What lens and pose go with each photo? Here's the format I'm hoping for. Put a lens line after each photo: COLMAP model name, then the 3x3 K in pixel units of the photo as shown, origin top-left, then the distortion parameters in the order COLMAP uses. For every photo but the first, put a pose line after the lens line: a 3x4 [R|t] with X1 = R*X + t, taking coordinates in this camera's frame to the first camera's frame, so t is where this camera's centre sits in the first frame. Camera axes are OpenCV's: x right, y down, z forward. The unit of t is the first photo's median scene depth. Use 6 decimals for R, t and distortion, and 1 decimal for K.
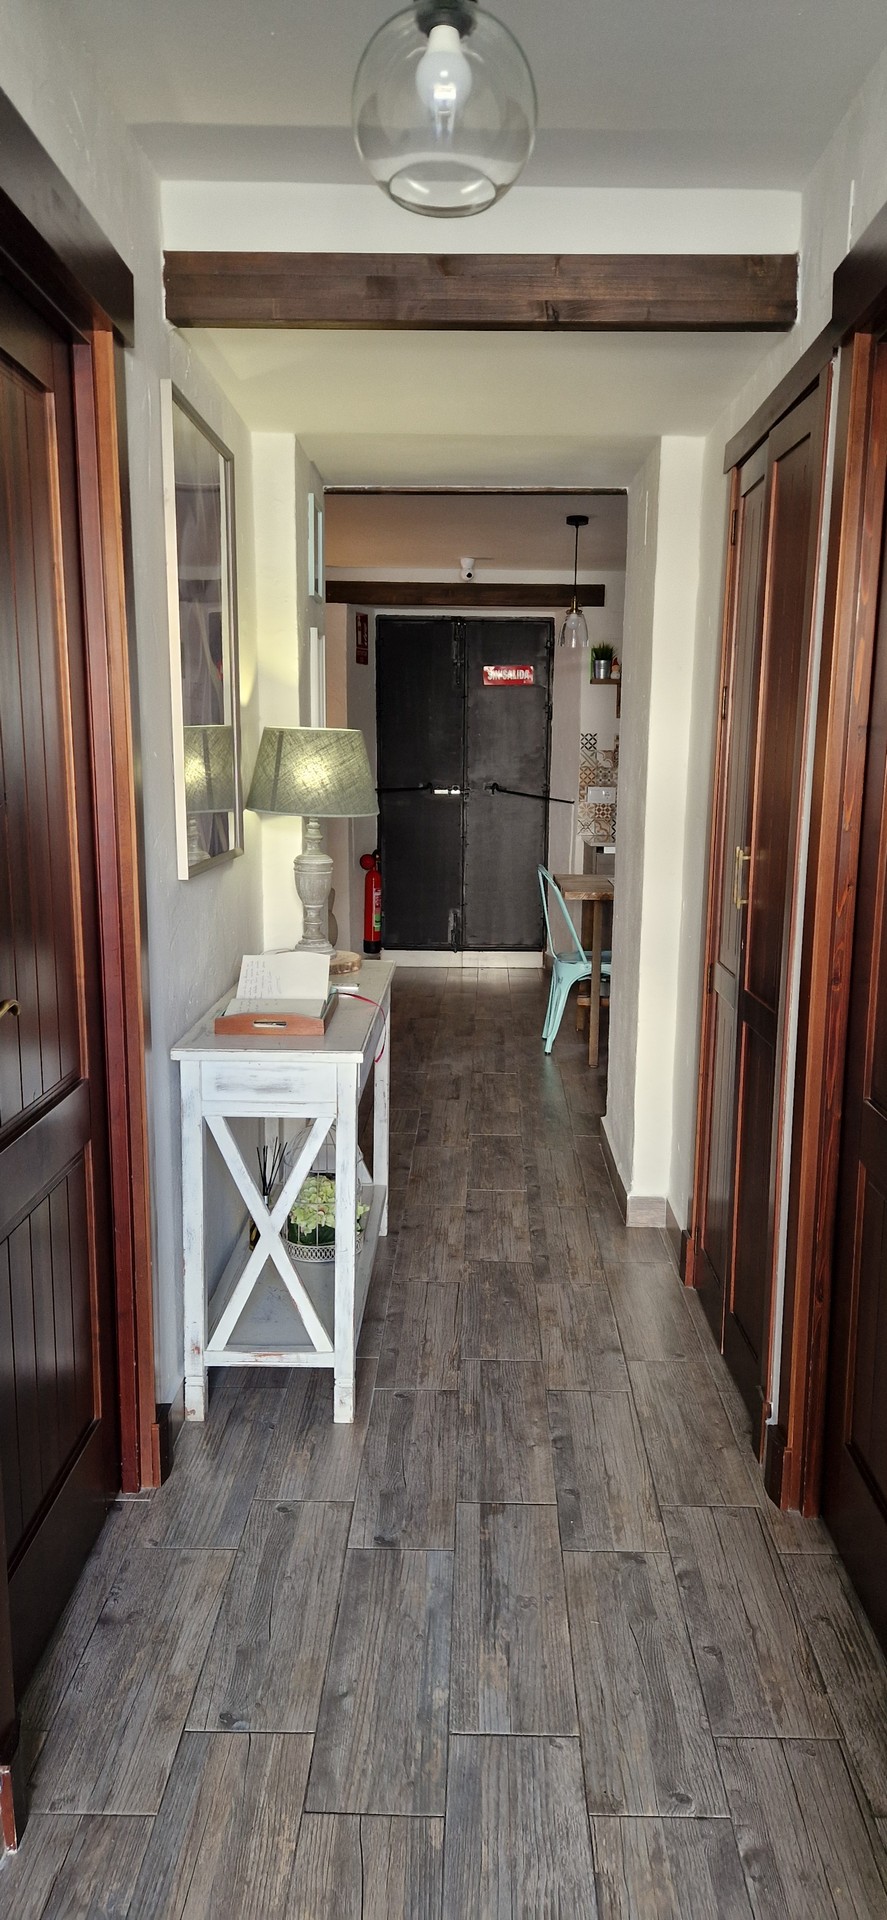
lens RADIAL K [[1281.0, 0, 455.0], [0, 1281.0, 981.6], [0, 0, 1]] dist [0.085460, -0.082282]
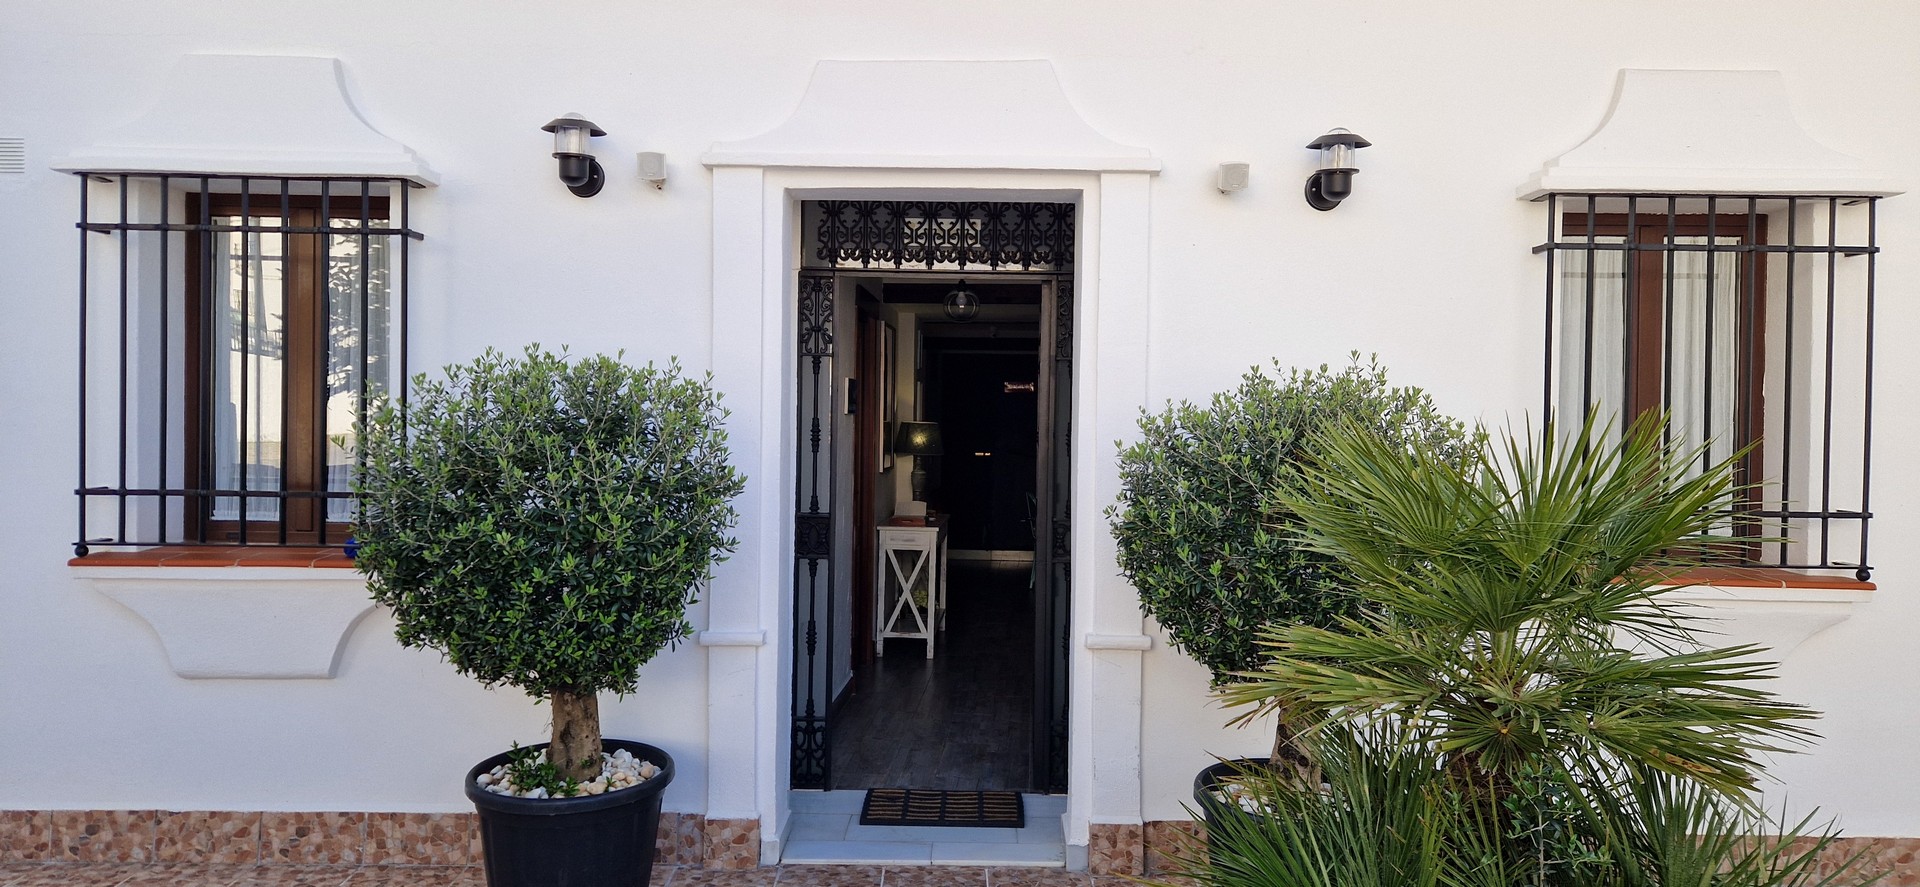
lens RADIAL K [[1281.0, 0, 976.4], [0, 1281.0, 445.2], [0, 0, 1]] dist [0.085460, -0.082282]
pose [[0.999495, 0.003442, -0.031579, 0.109350], [-0.008480, 0.986943, -0.160846, 0.333818], [0.030613, 0.161032, 0.986474, -1.954576]]
